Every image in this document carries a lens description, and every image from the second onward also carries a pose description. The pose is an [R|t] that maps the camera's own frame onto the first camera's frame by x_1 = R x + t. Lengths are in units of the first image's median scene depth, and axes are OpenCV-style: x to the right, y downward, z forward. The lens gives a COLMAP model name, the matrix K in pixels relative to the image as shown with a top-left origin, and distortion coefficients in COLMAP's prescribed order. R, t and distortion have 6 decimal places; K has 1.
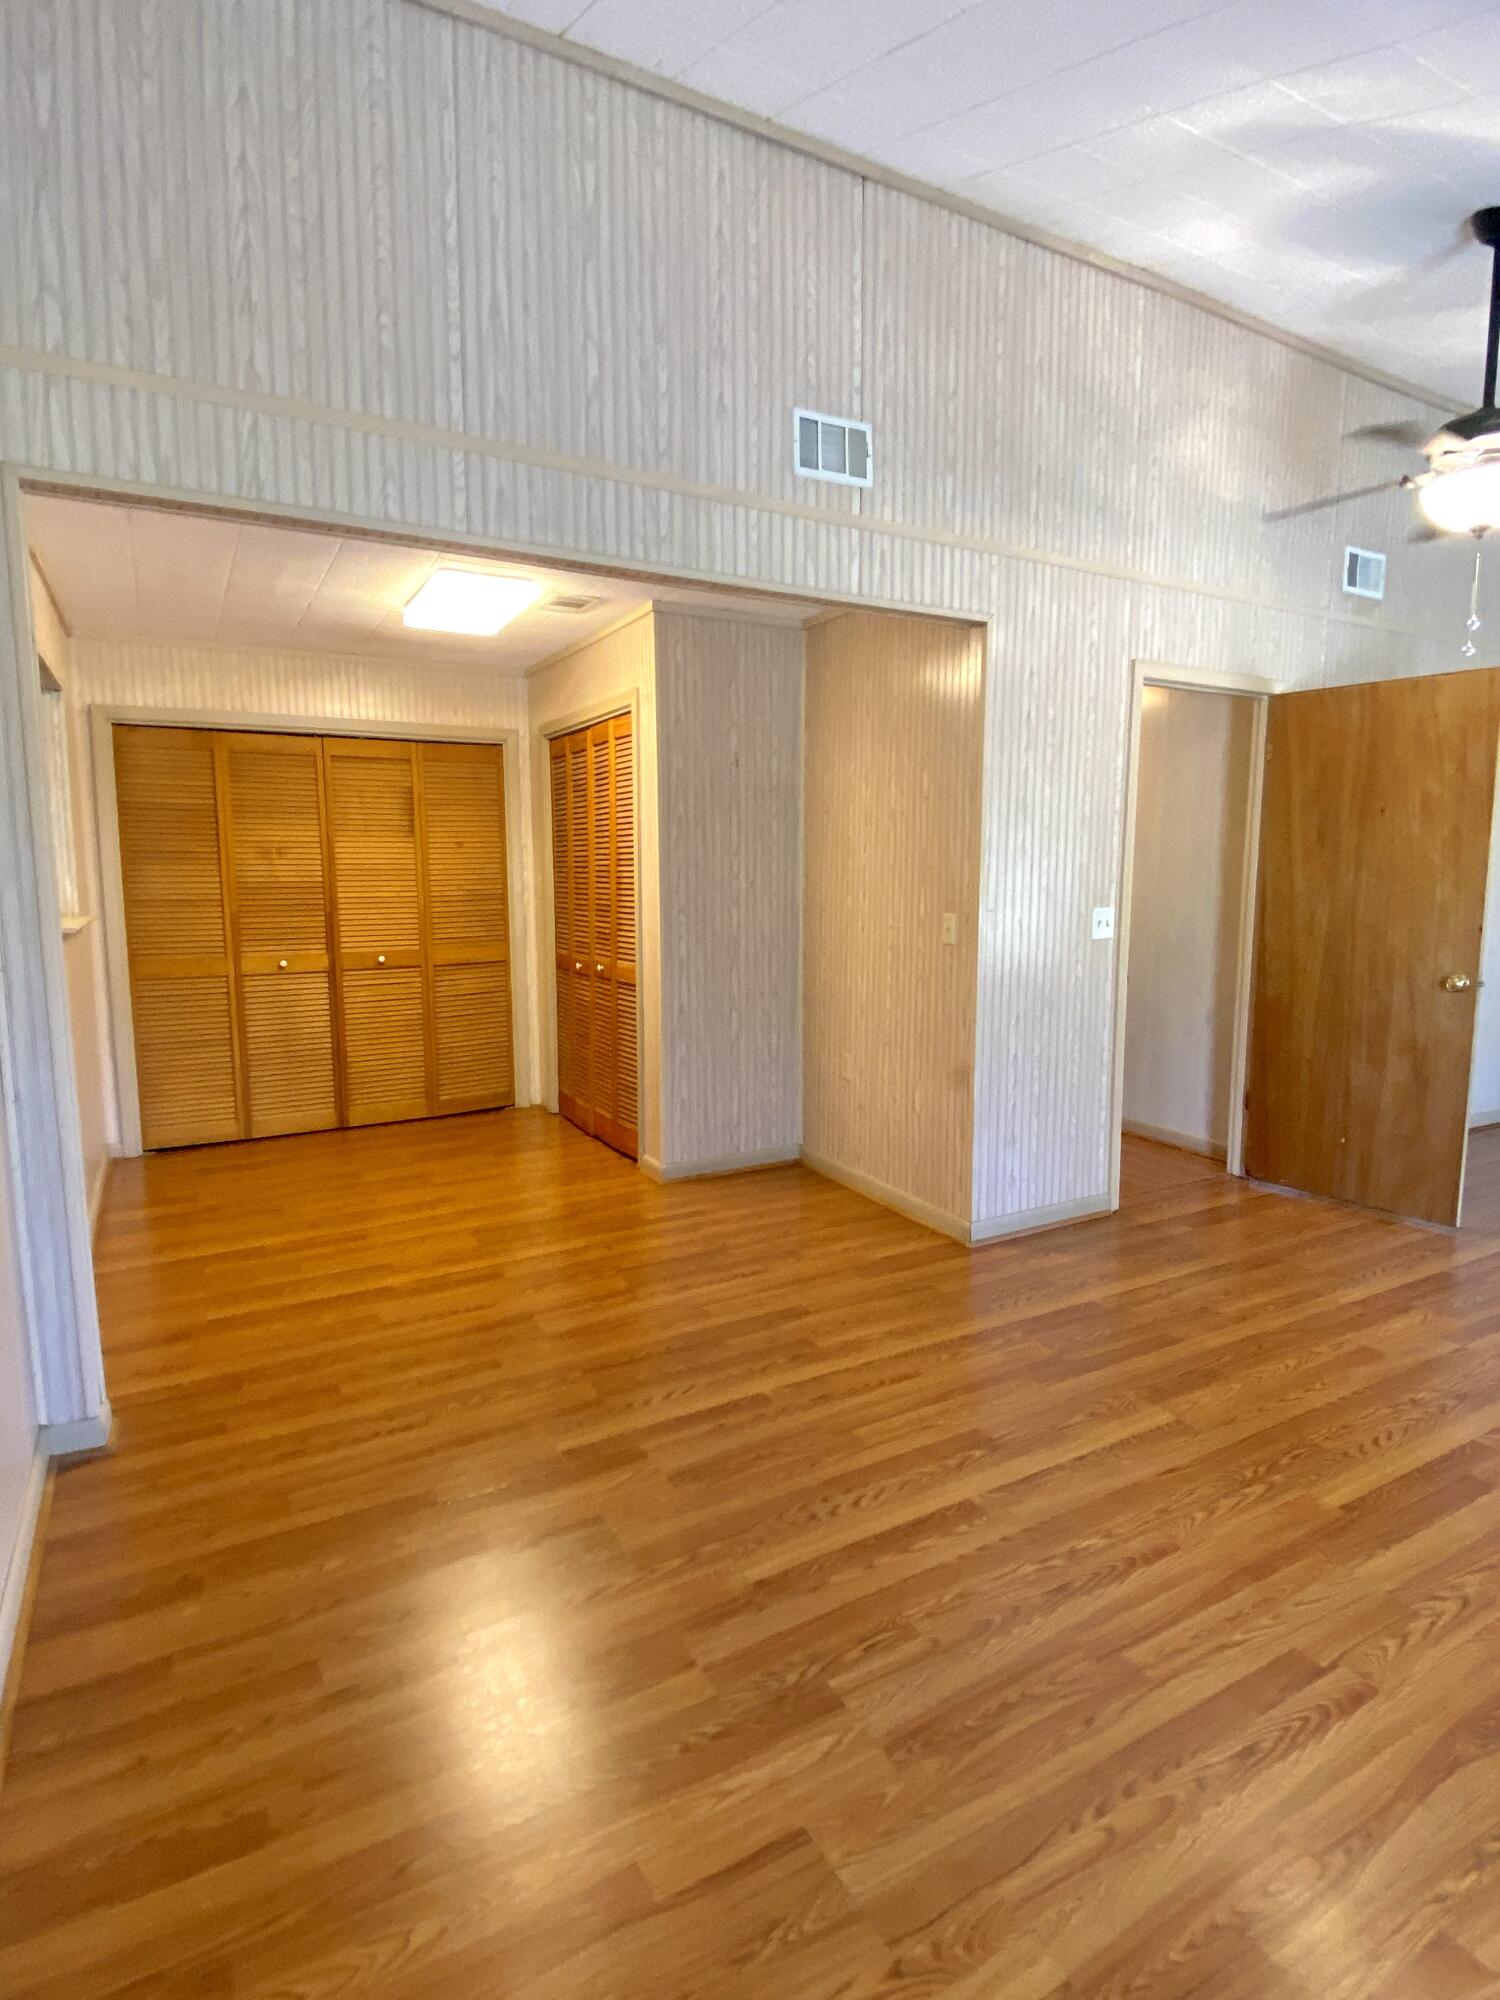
lens RADIAL K [[1032.0, 0, 743.5], [0, 1032.0, 1002.0], [0, 0, 1]] dist [0.042570, -0.052756]
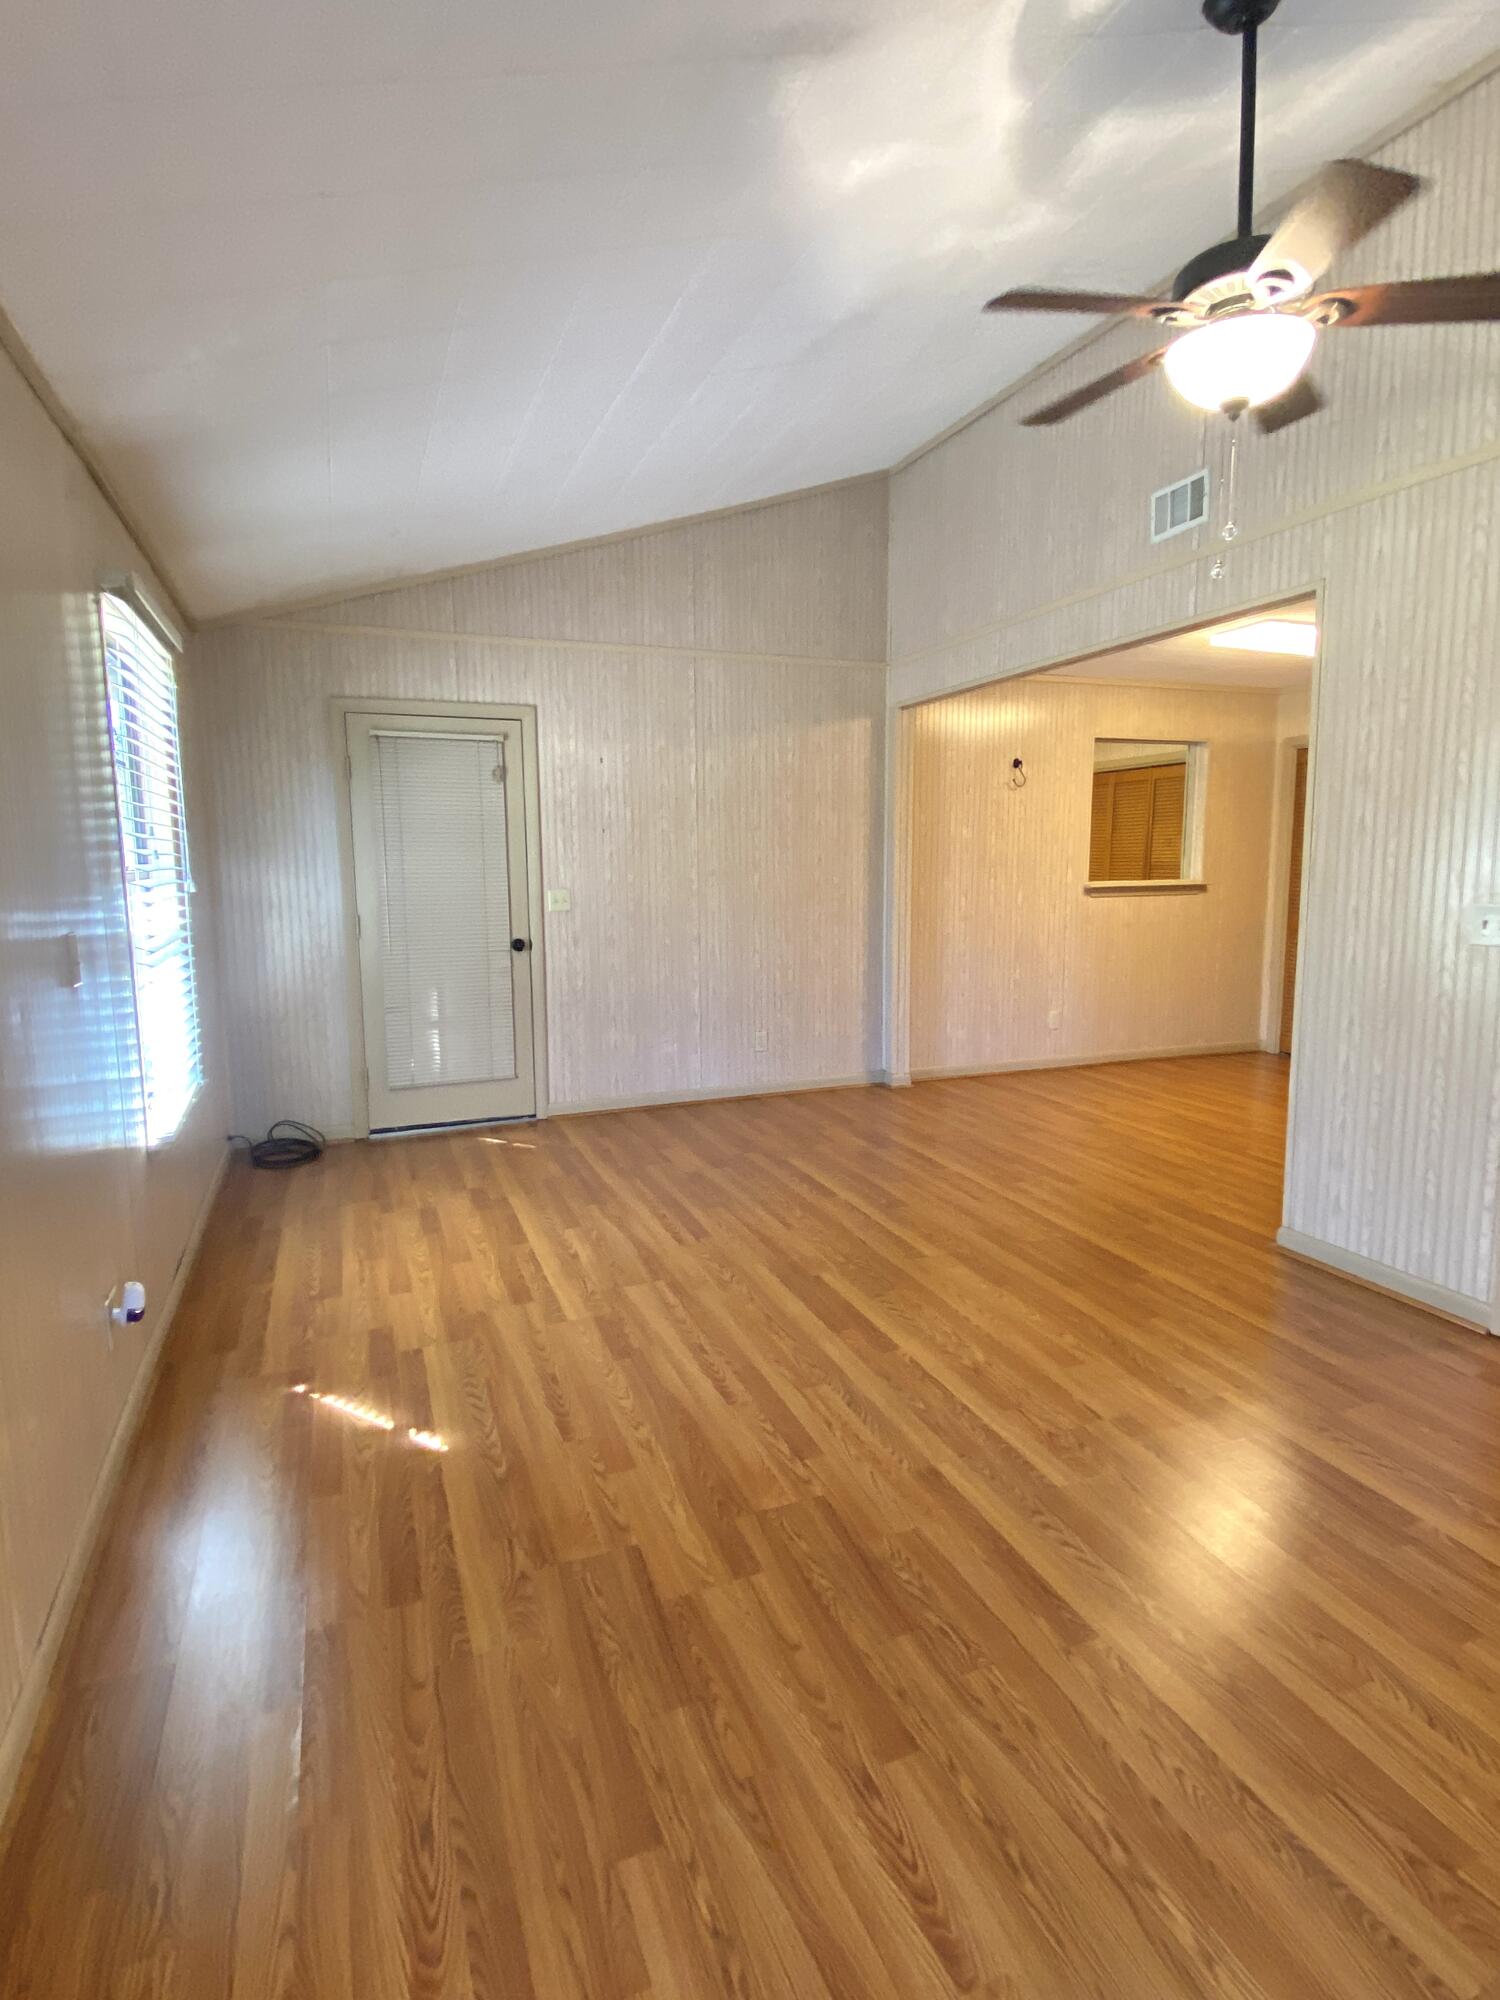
lens RADIAL K [[1032.0, 0, 743.5], [0, 1032.0, 1002.0], [0, 0, 1]] dist [0.042570, -0.052756]
pose [[-0.140987, 0.140661, -0.979968, 1.464938], [-0.119822, 0.980154, 0.157926, -0.095964], [0.982734, 0.139687, -0.121335, 0.741167]]
